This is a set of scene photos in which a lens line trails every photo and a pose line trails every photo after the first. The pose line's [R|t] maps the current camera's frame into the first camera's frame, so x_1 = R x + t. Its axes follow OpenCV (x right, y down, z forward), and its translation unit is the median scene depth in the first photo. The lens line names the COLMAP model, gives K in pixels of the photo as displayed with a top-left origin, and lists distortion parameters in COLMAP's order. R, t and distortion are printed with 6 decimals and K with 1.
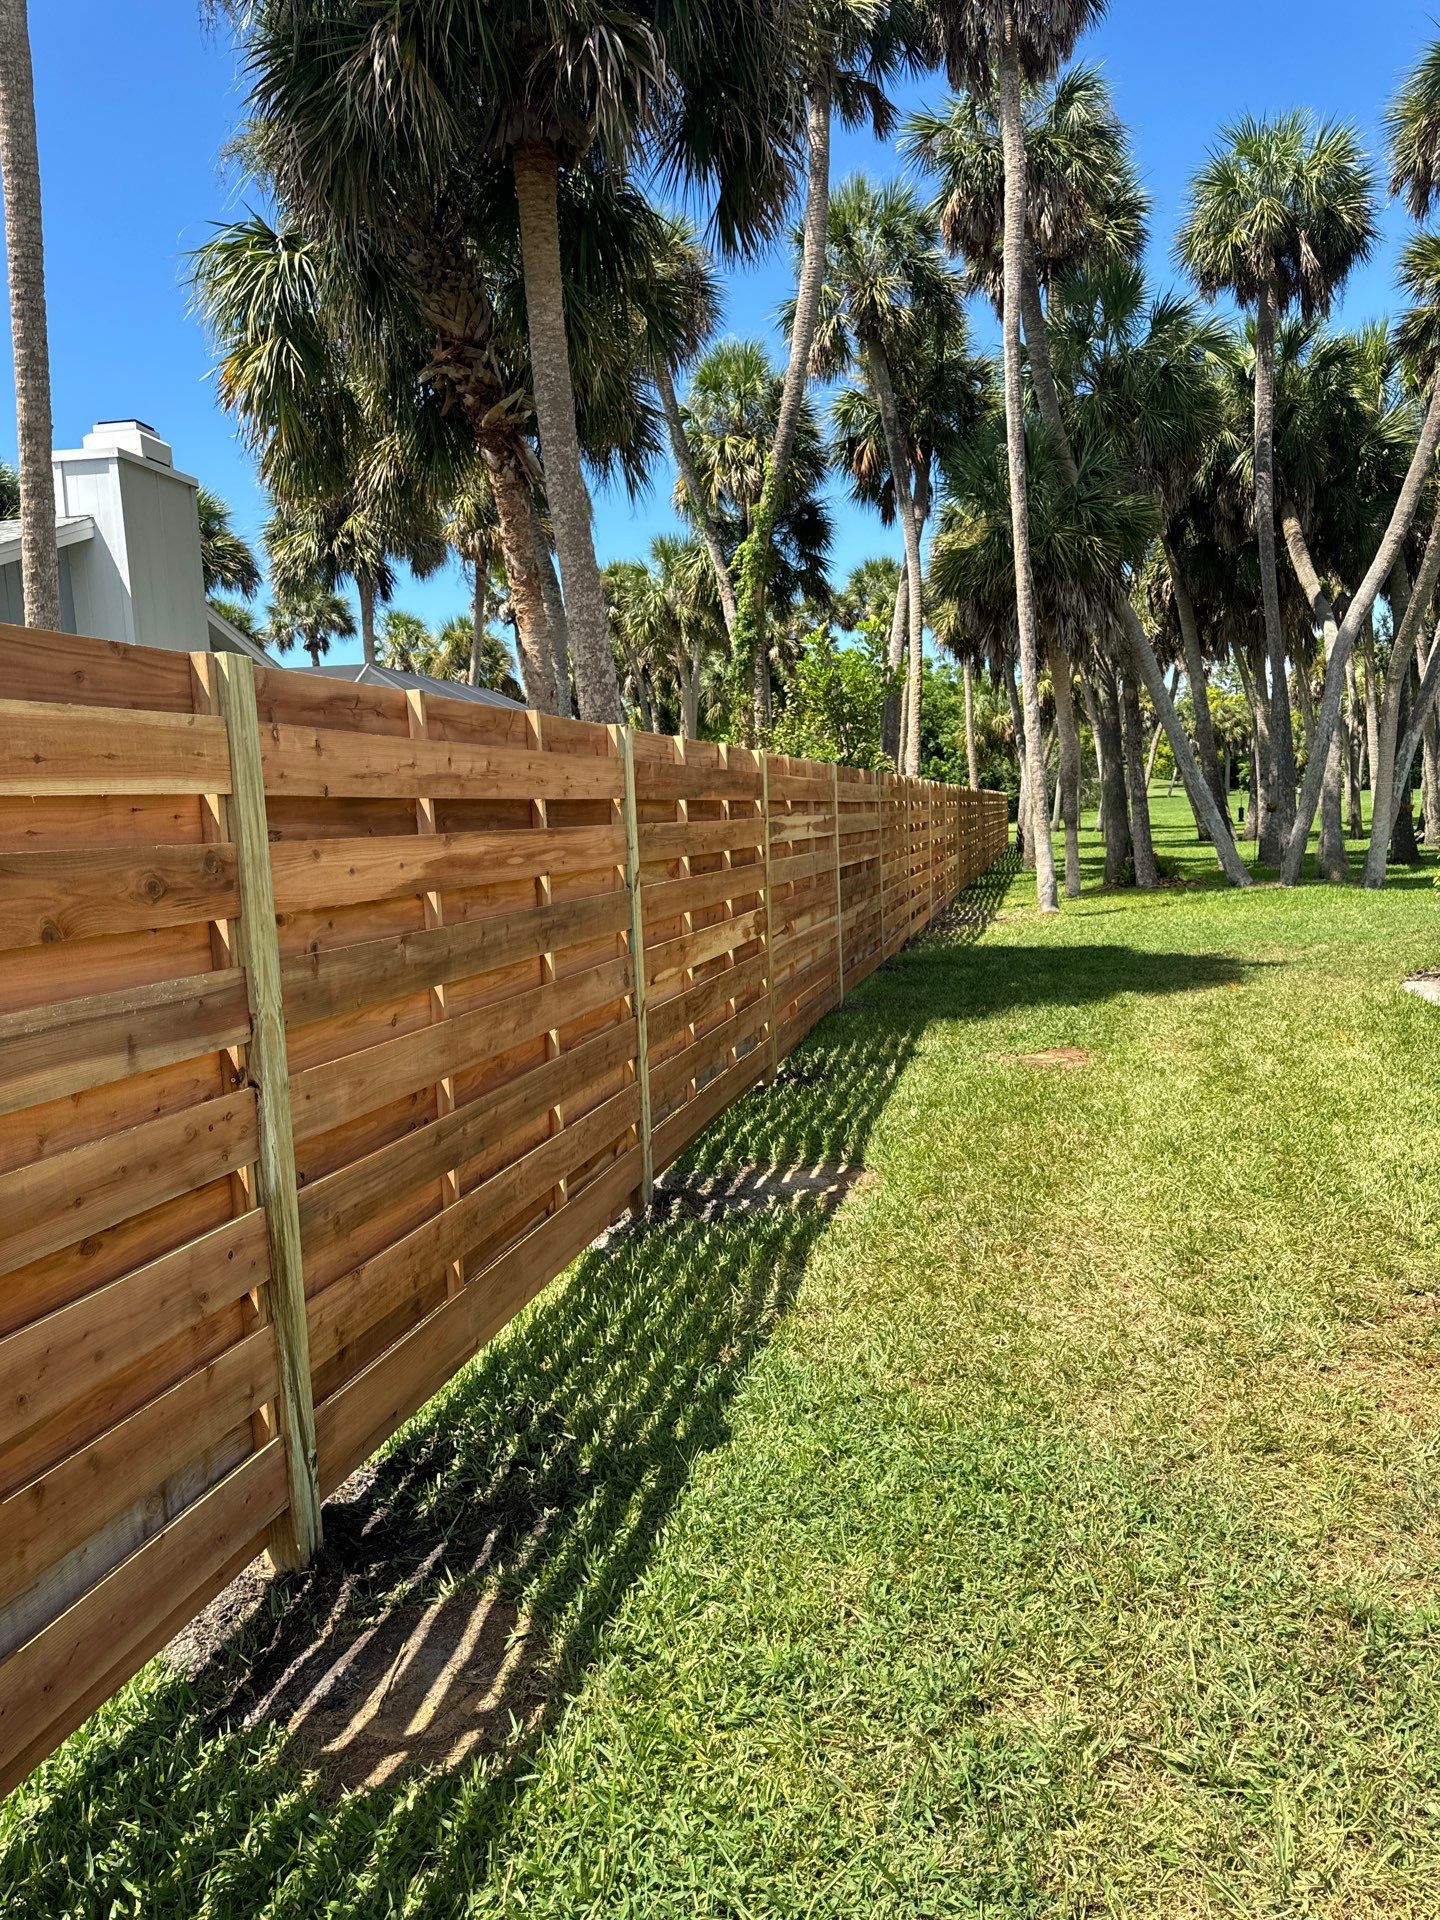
lens RADIAL K [[1329.9, 0, 720.0], [0, 1329.9, 960.0], [0, 0, 1]] dist [0.044777, -0.055025]
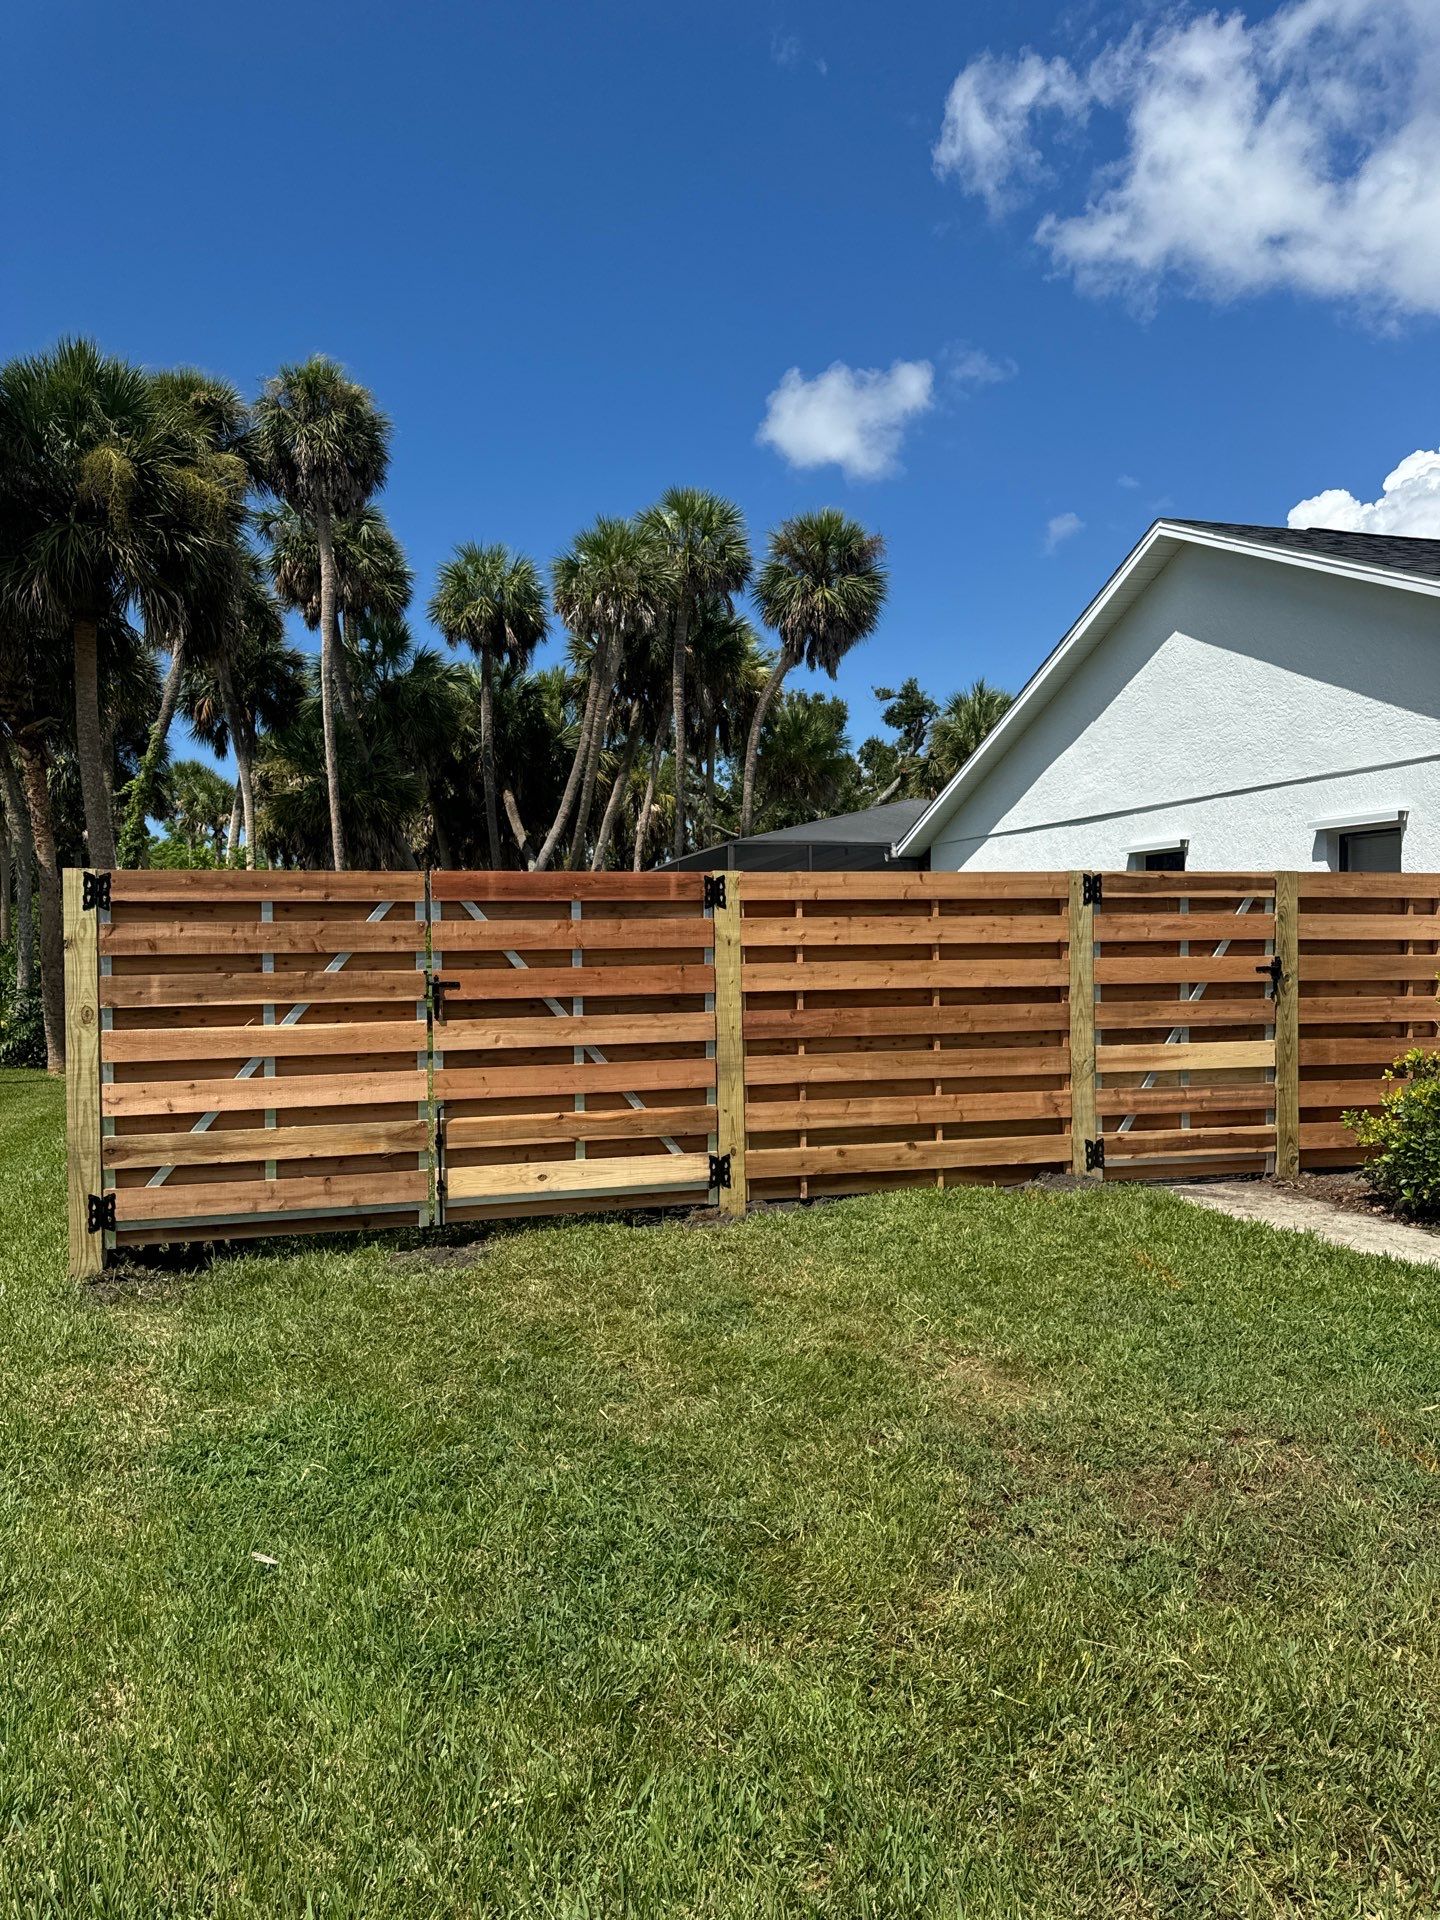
lens RADIAL K [[1302.0, 0, 722.2], [0, 1302.0, 958.3], [0, 0, 1]] dist [0.171252, -0.352797]
pose [[0.860828, 0.022960, 0.508378, -0.133455], [0.043999, 0.991883, -0.119298, 0.057272], [-0.506990, 0.125063, 0.852831, -0.416804]]
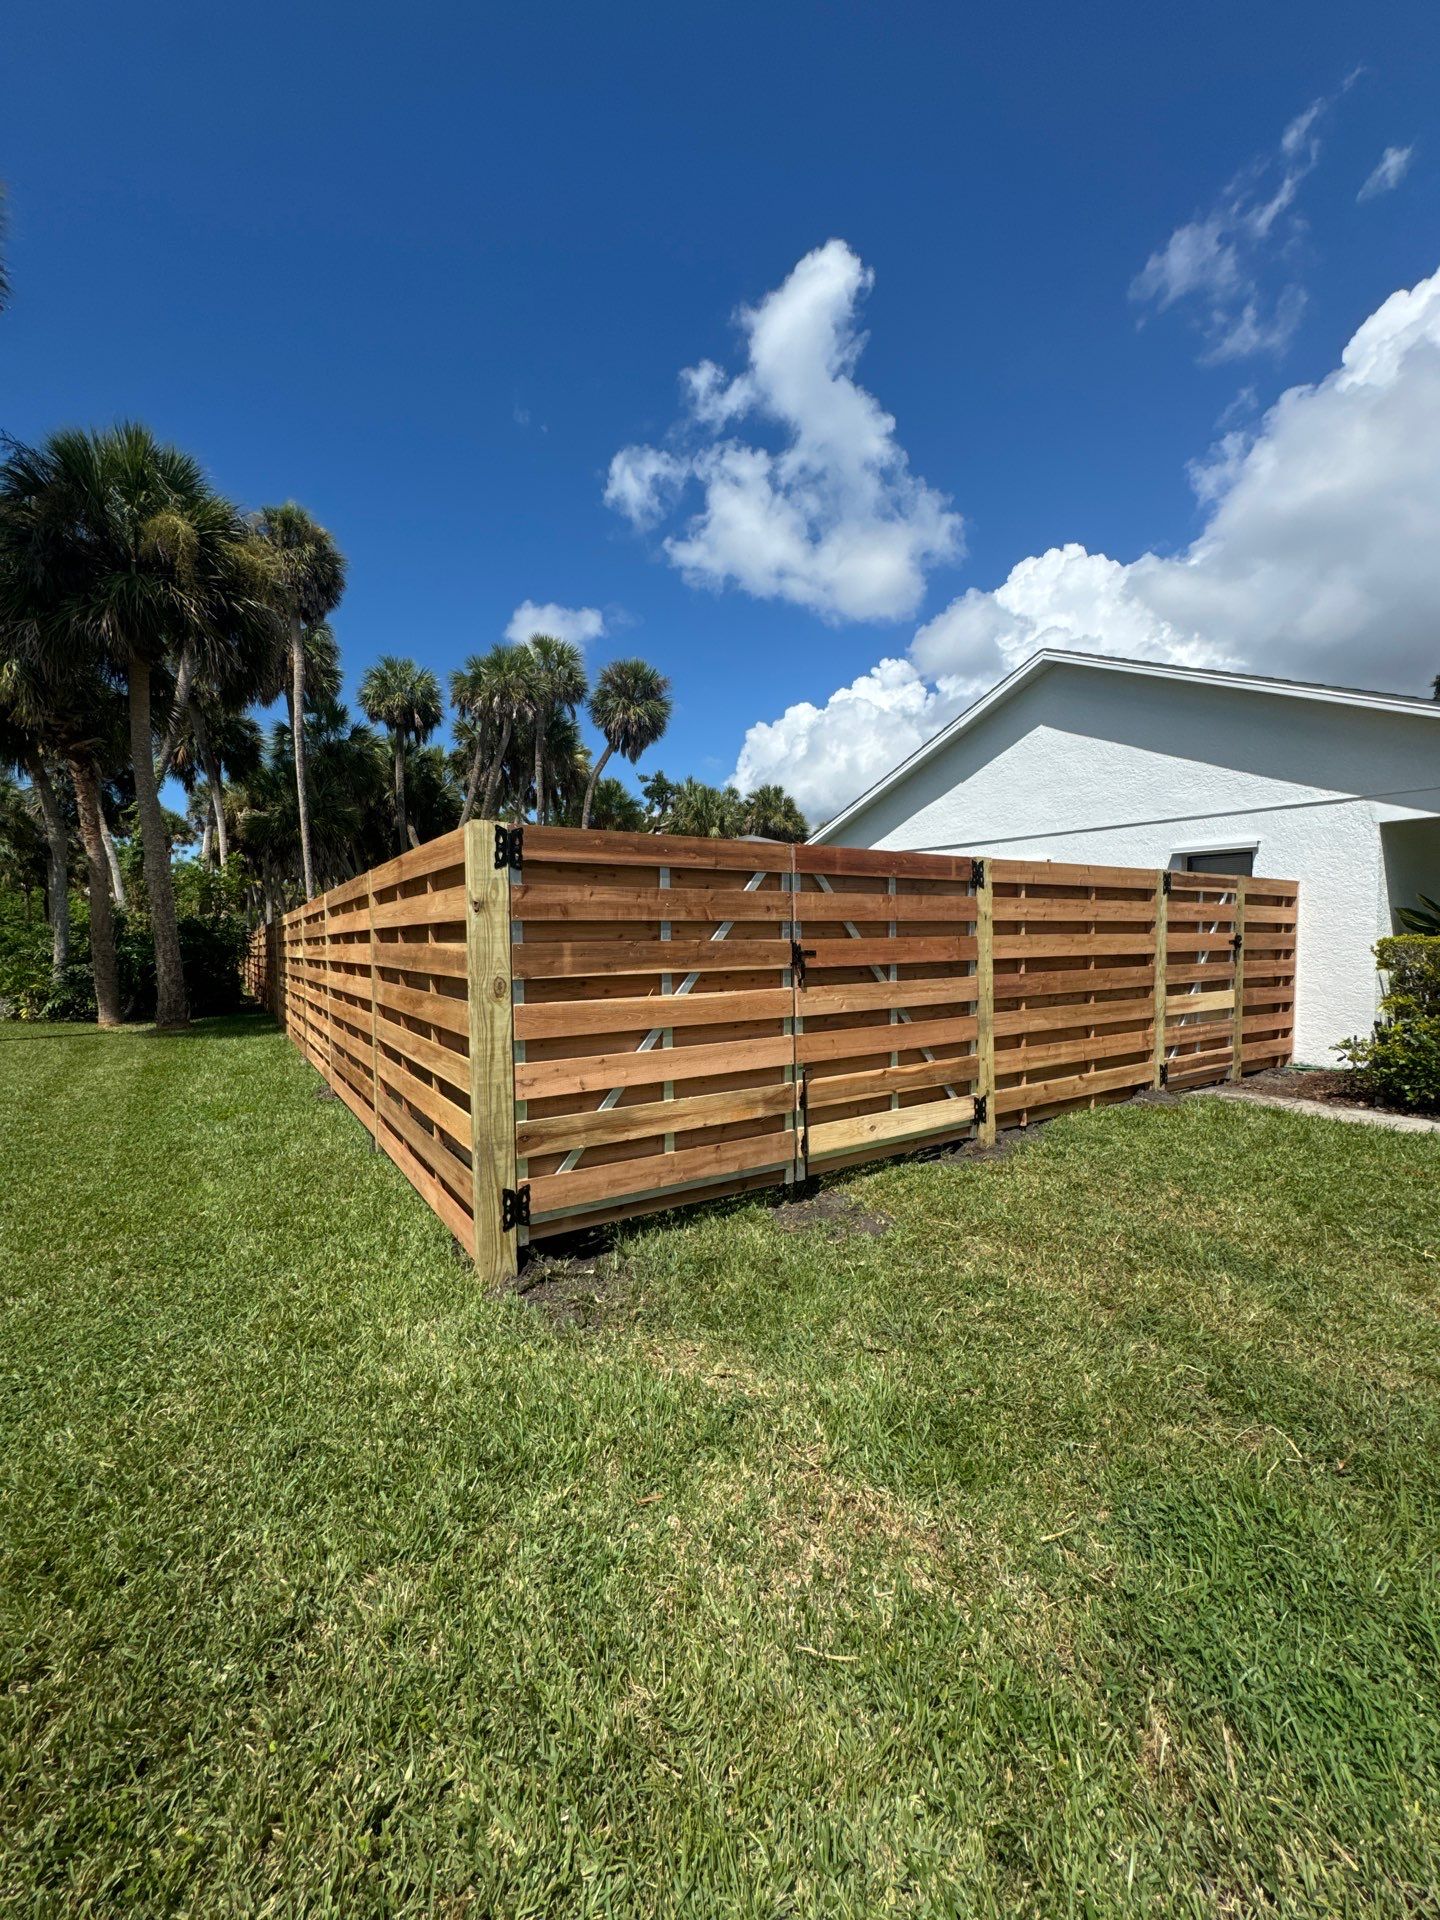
lens RADIAL K [[747.8, 0, 720.0], [0, 747.8, 960.0], [0, 0, 1]] dist [-0.000126, -0.009228]
pose [[0.668647, 0.005537, 0.743560, -0.182811], [0.074361, 0.994462, -0.074274, 0.037844], [-0.739853, 0.104955, 0.664532, -0.229422]]
